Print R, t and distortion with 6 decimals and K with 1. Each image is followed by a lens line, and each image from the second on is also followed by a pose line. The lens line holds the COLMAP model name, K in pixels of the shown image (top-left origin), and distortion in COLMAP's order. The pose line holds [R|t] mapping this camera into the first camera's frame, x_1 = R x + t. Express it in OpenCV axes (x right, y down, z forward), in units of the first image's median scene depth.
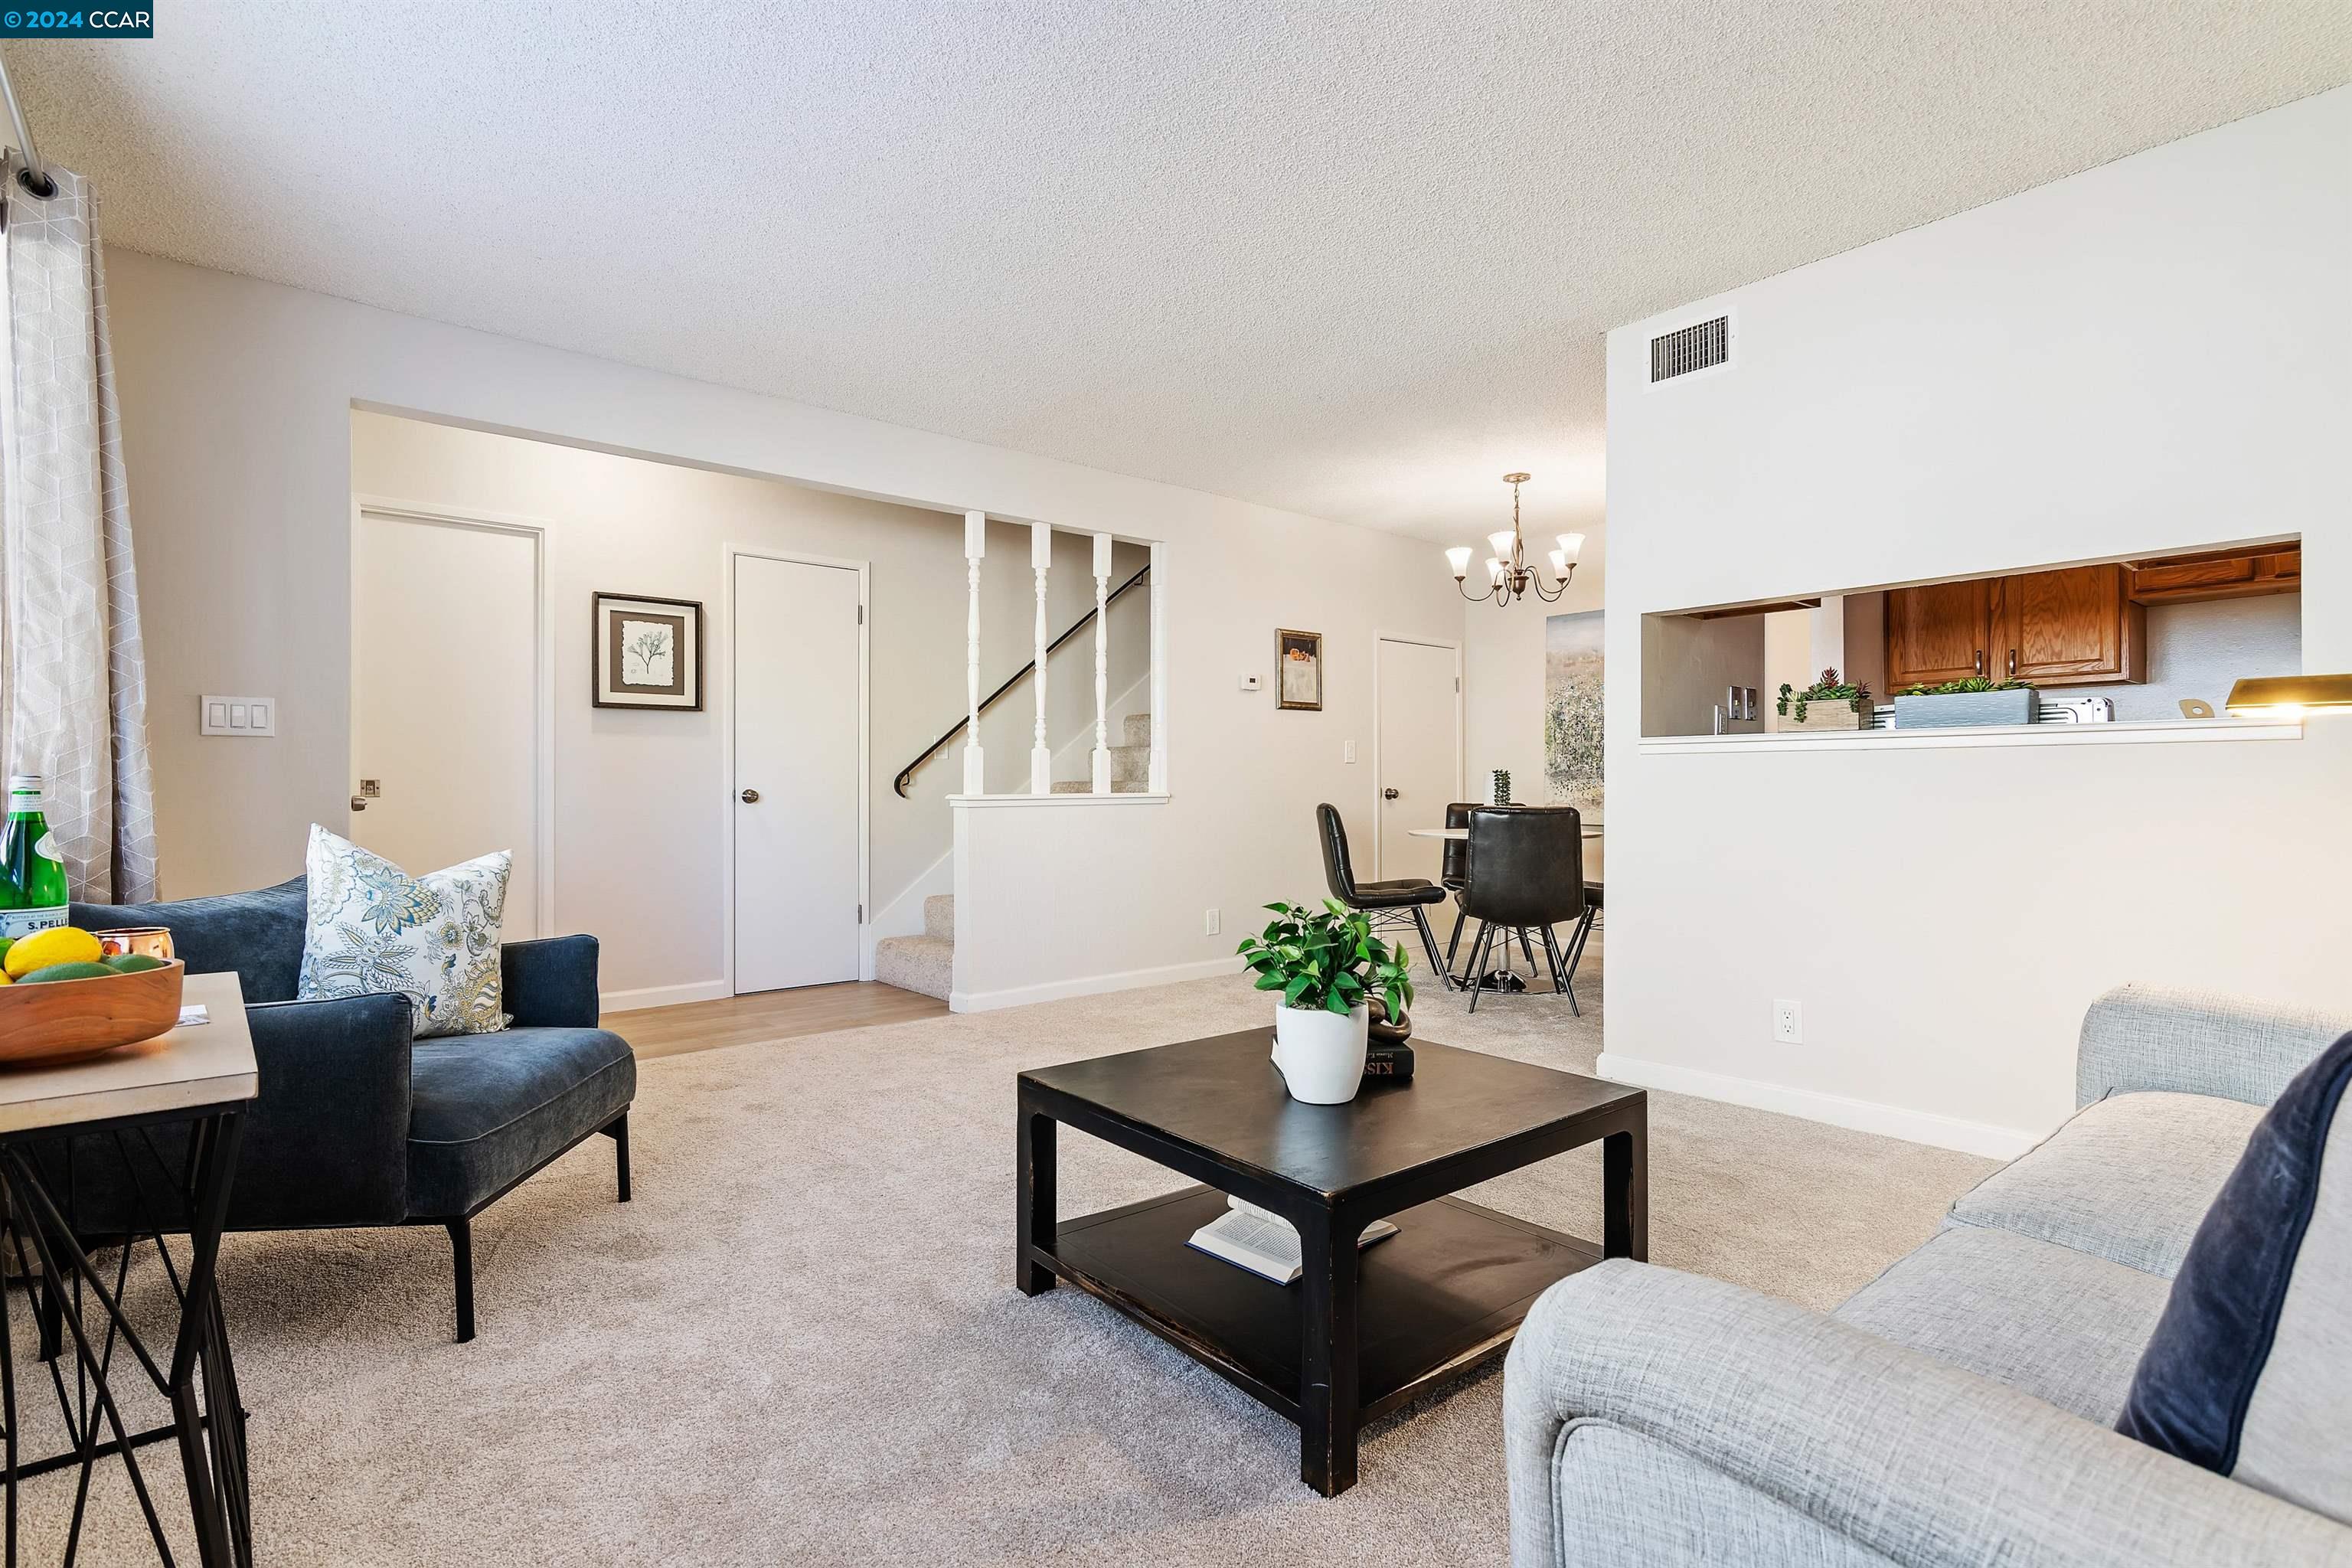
lens RADIAL K [[1138.0, 0, 1190.4], [0, 1138.0, 783.0], [0, 0, 1]] dist [-0.000013, 0.000137]
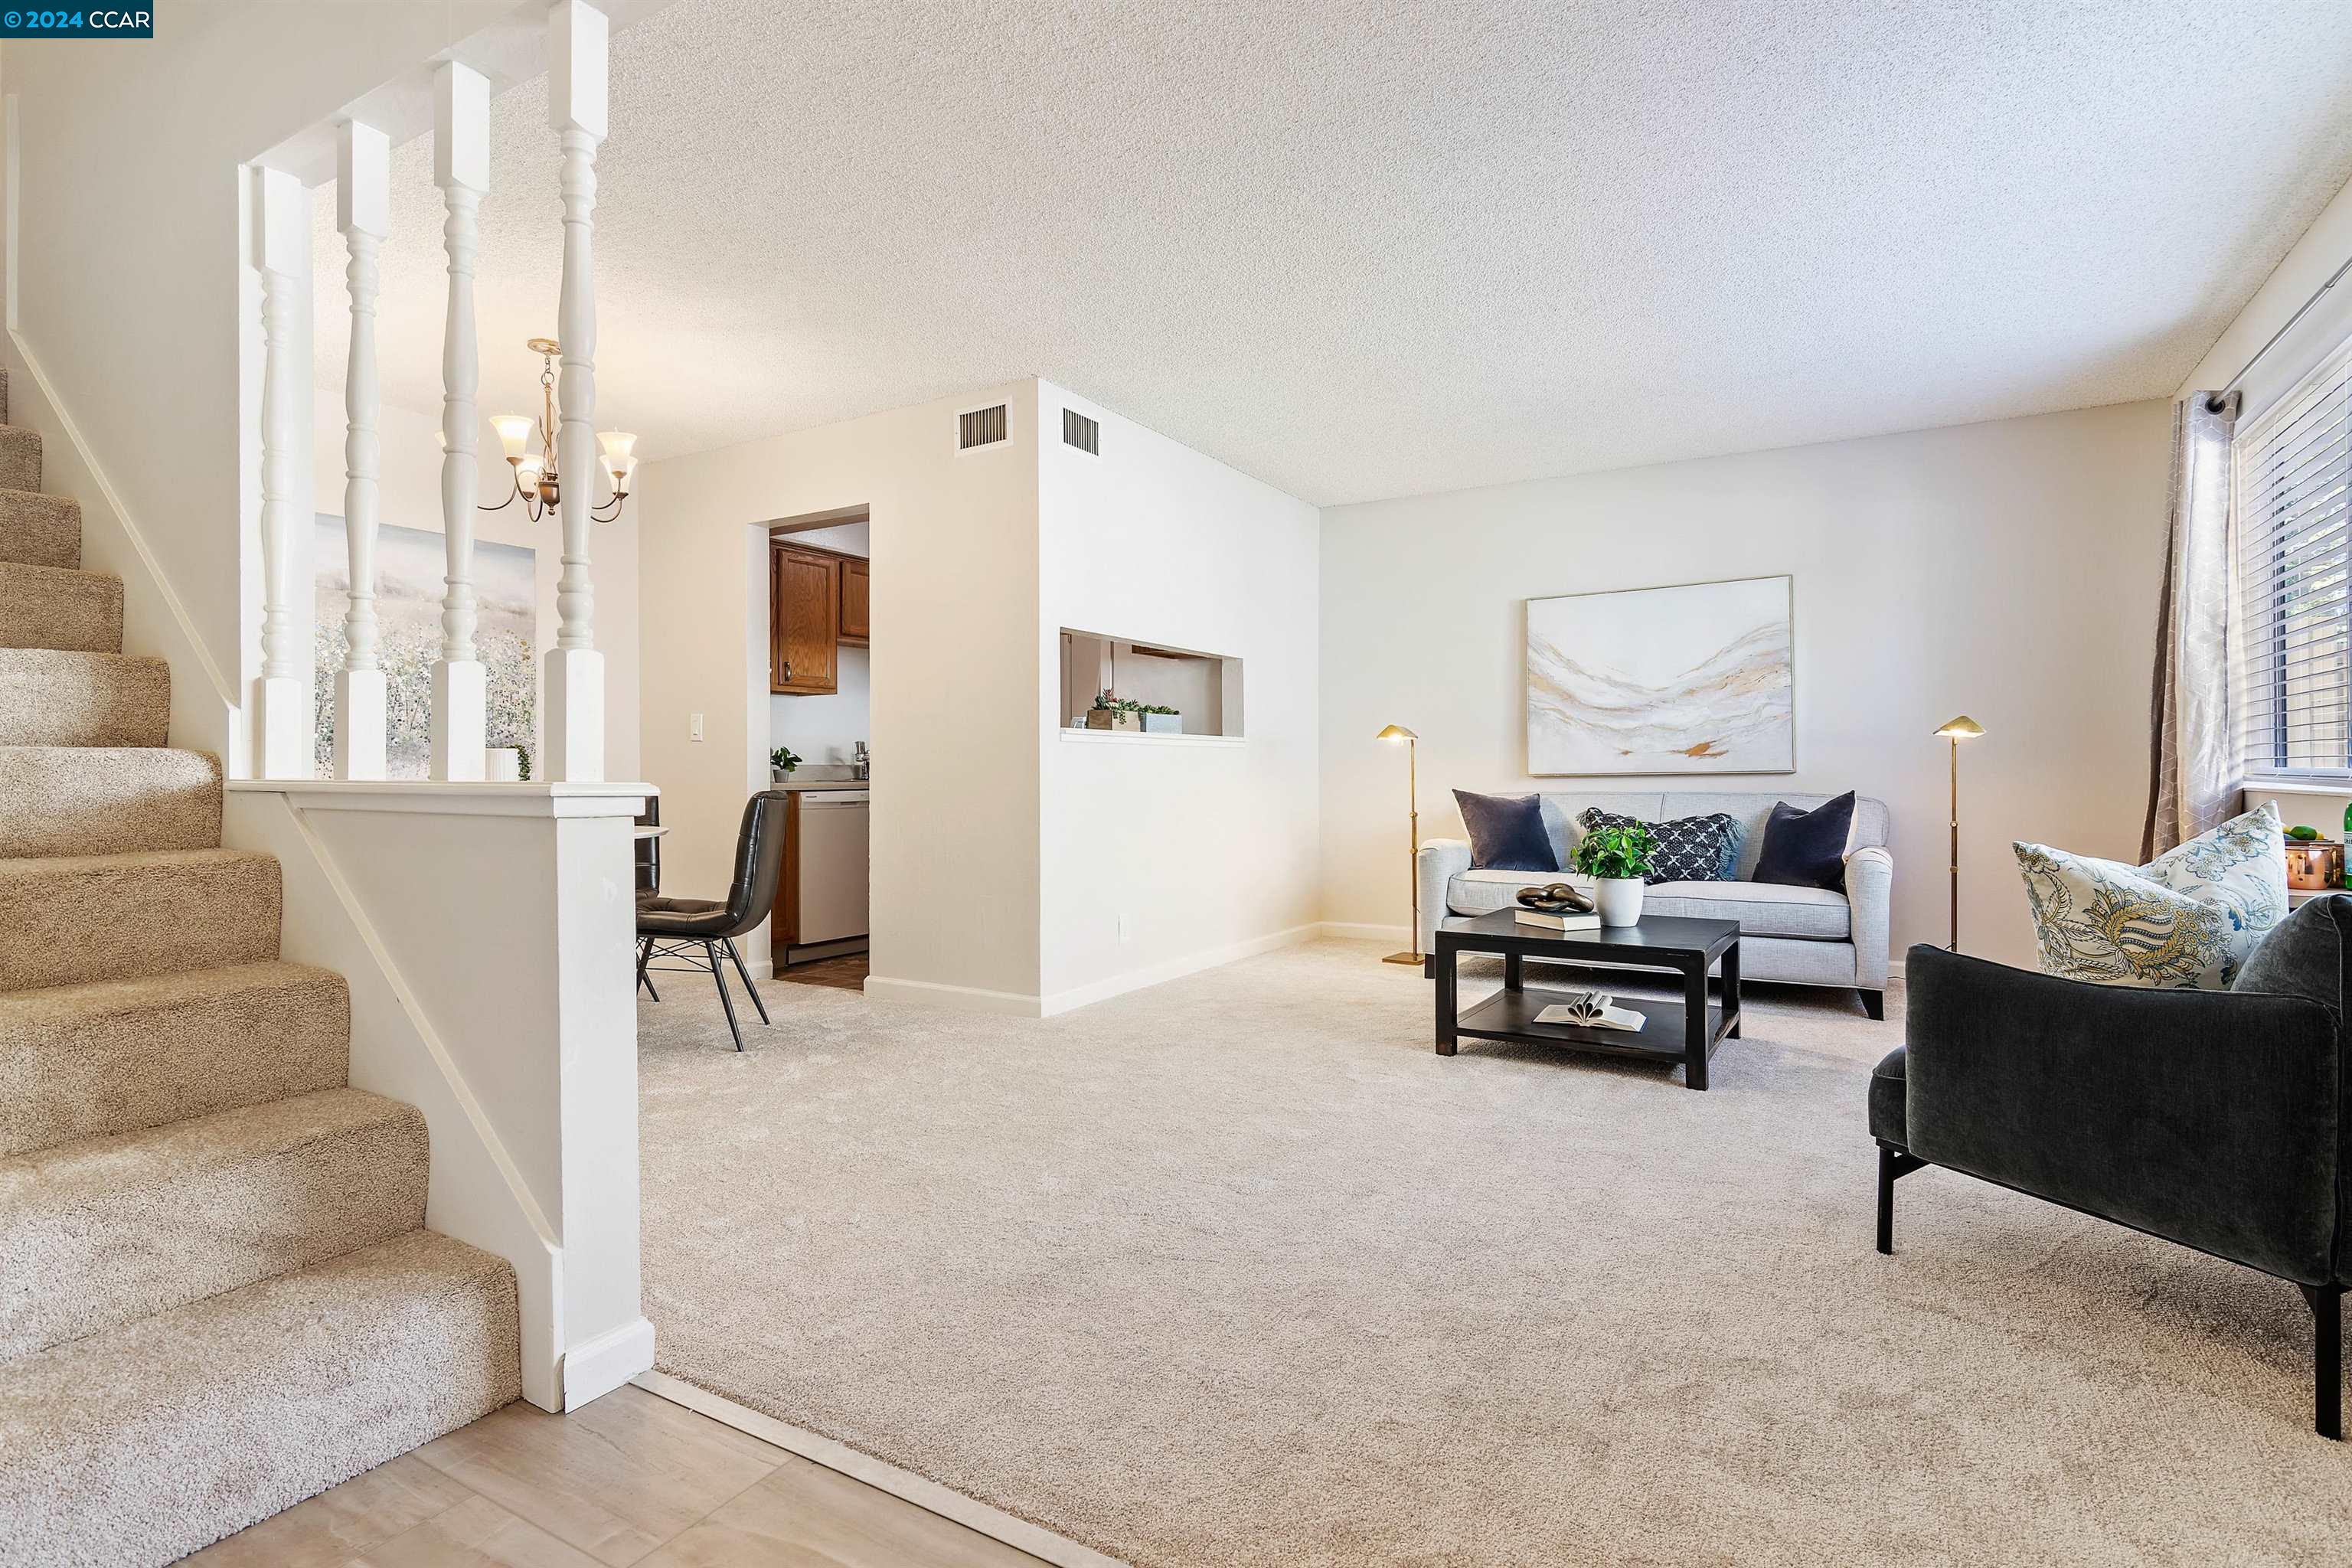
lens RADIAL K [[1138.0, 0, 1190.4], [0, 1138.0, 783.0], [0, 0, 1]] dist [-0.000013, 0.000137]
pose [[-0.326092, -0.009543, 0.945290, -0.585385], [-0.000938, 0.999952, 0.009772, 0.005239], [-0.945338, 0.002300, -0.326085, 0.918116]]
